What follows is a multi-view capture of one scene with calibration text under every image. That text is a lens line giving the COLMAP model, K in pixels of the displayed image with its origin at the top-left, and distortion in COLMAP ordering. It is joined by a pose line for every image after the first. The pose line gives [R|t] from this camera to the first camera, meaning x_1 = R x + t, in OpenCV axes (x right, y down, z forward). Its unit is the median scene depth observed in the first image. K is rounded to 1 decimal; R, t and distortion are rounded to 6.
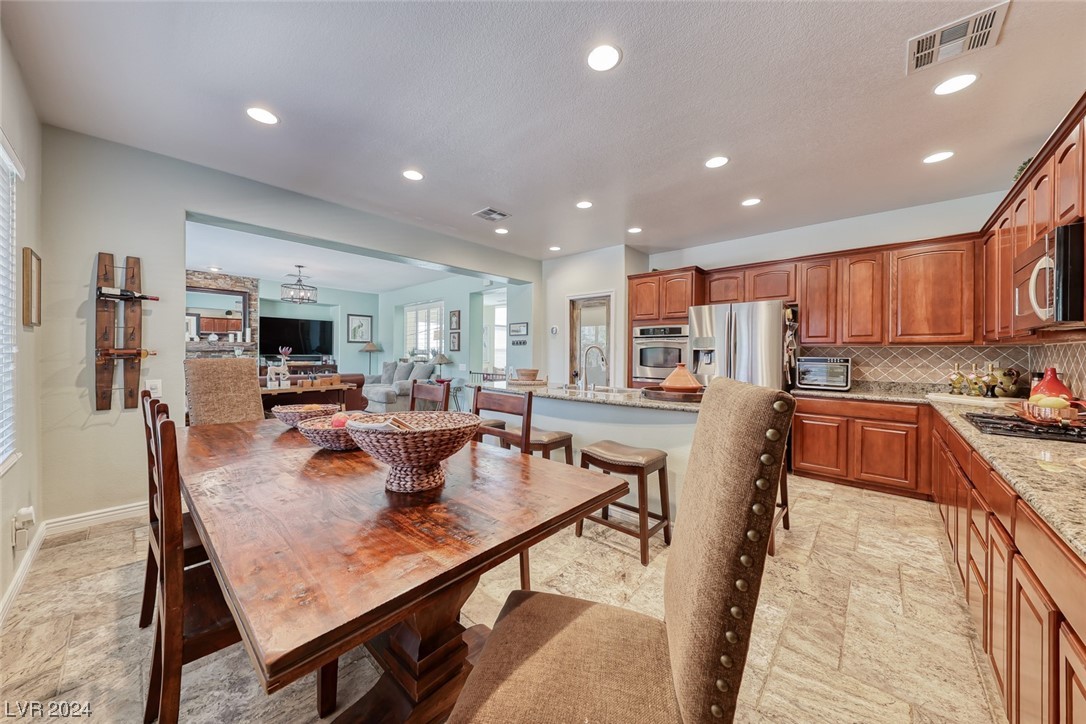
lens RADIAL K [[372.6, 0, 541.3], [0, 372.6, 355.1], [0, 0, 1]] dist [0.014286, -0.005428]
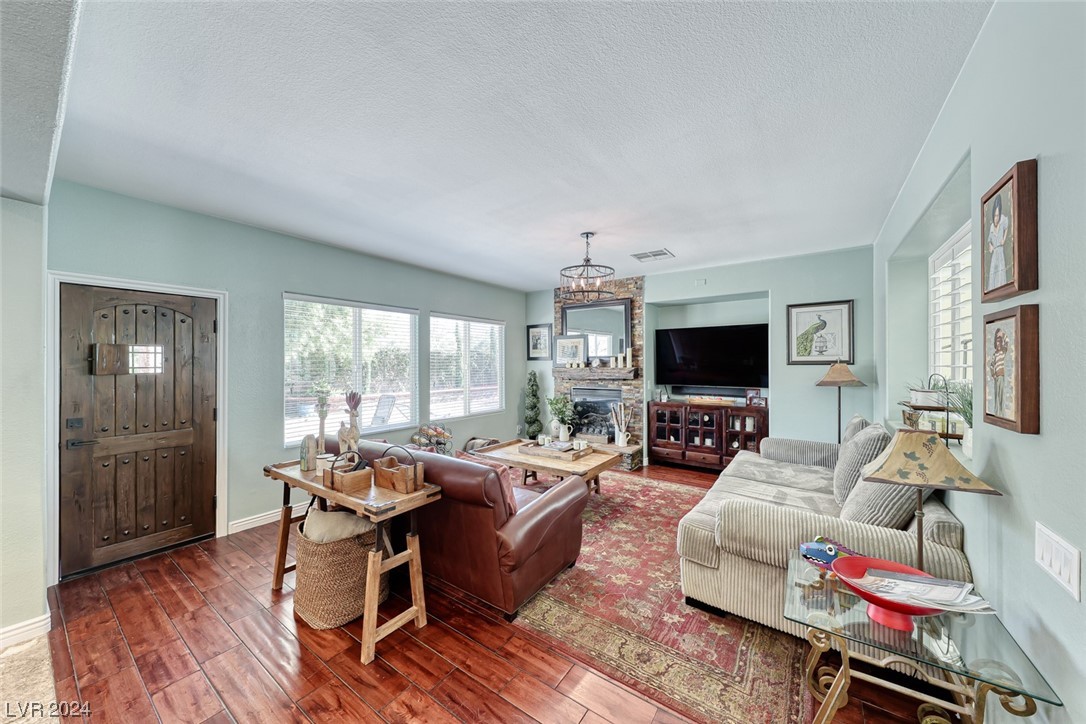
lens RADIAL K [[372.6, 0, 548.1], [0, 372.6, 364.5], [0, 0, 1]] dist [0.014286, -0.005428]
pose [[0.127718, -0.006503, -0.991789, -0.180210], [-0.001057, 0.999977, -0.006693, -0.068022], [0.991810, 0.001903, 0.127709, 1.448737]]
